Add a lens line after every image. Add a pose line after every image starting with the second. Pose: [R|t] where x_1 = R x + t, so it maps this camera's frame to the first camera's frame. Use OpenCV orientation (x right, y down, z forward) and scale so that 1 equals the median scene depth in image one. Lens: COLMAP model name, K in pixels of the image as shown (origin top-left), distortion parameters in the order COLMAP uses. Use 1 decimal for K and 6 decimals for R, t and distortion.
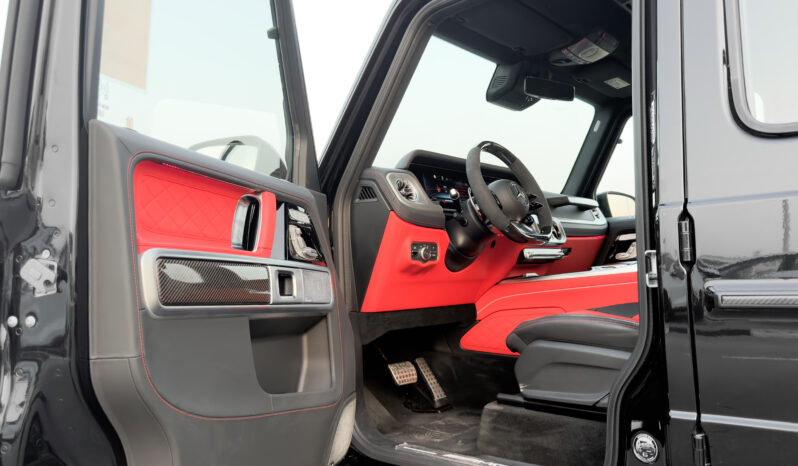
lens RADIAL K [[542.5, 0, 399.0], [0, 542.5, 233.0], [0, 0, 1]] dist [-0.001955, 0.000219]
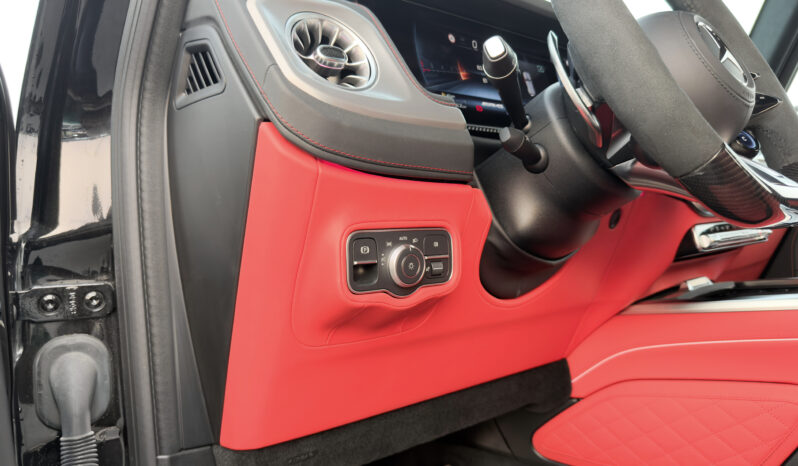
lens RADIAL K [[553.0, 0, 399.4], [0, 553.0, 250.6], [0, 0, 1]] dist [0.091708, -0.000157]
pose [[0.991474, -0.027106, -0.127457, 0.083629], [0.039037, 0.994987, 0.092066, 0.000715], [0.124323, -0.096257, 0.987562, 0.682831]]
